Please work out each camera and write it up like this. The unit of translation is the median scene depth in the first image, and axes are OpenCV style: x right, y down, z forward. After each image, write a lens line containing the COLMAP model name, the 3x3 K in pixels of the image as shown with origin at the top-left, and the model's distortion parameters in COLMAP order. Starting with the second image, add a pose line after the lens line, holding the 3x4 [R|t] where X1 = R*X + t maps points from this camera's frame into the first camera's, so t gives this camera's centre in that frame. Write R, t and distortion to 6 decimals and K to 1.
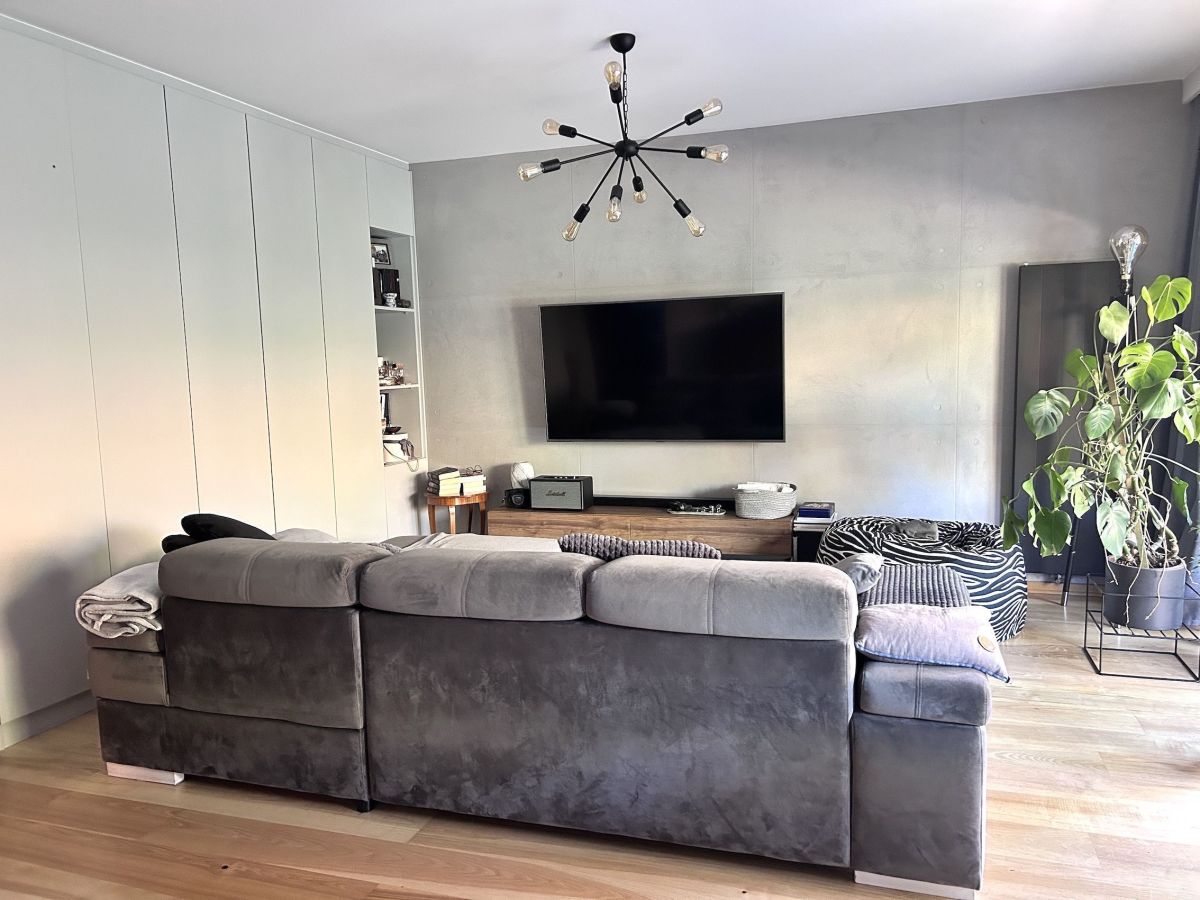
lens RADIAL K [[894.3, 0, 601.9], [0, 894.3, 449.9], [0, 0, 1]] dist [0.055031, -0.053044]
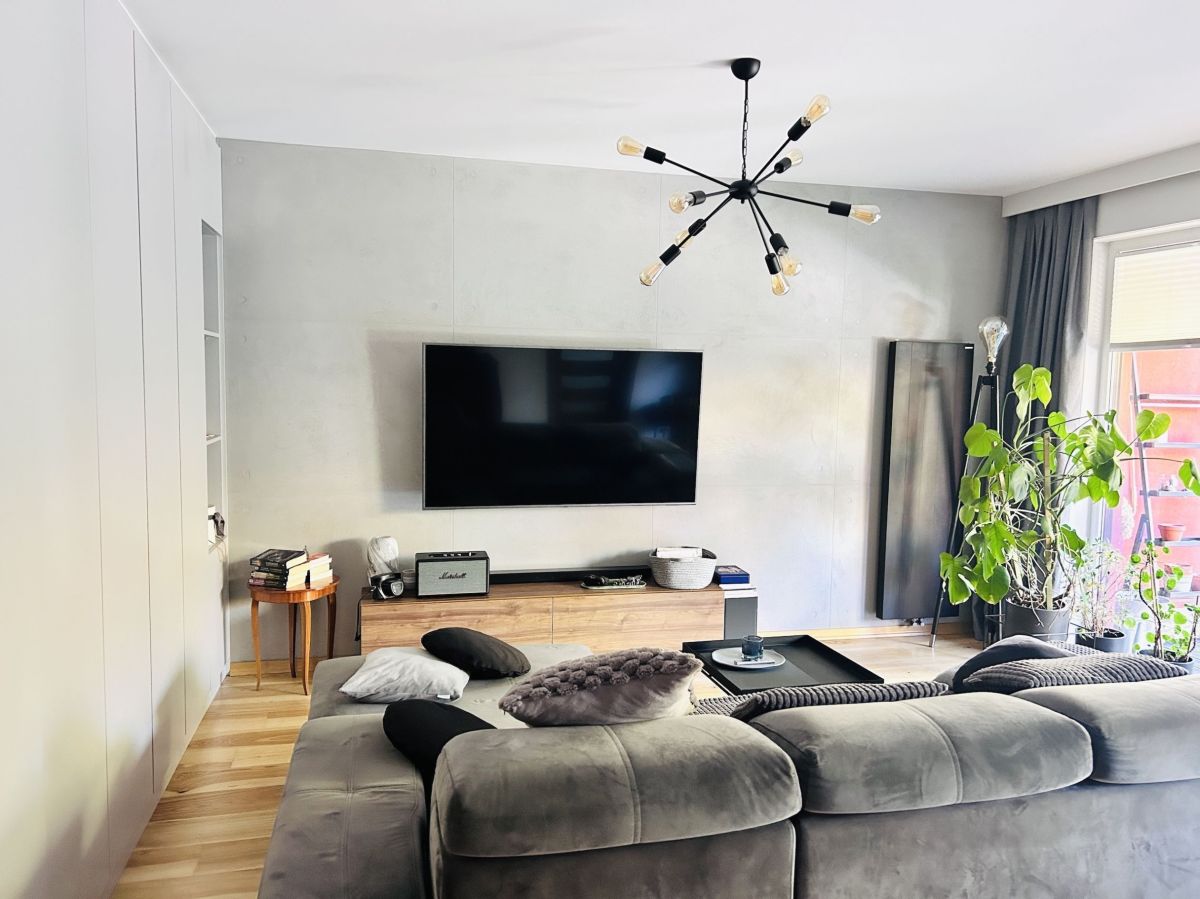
lens RADIAL K [[894.3, 0, 599.7], [0, 894.3, 451.9], [0, 0, 1]] dist [0.055031, -0.053044]
pose [[0.841440, -0.002728, 0.540344, -0.461003], [0.014817, 0.999728, -0.018026, -0.057202], [-0.540147, 0.023175, 0.841251, 0.290976]]
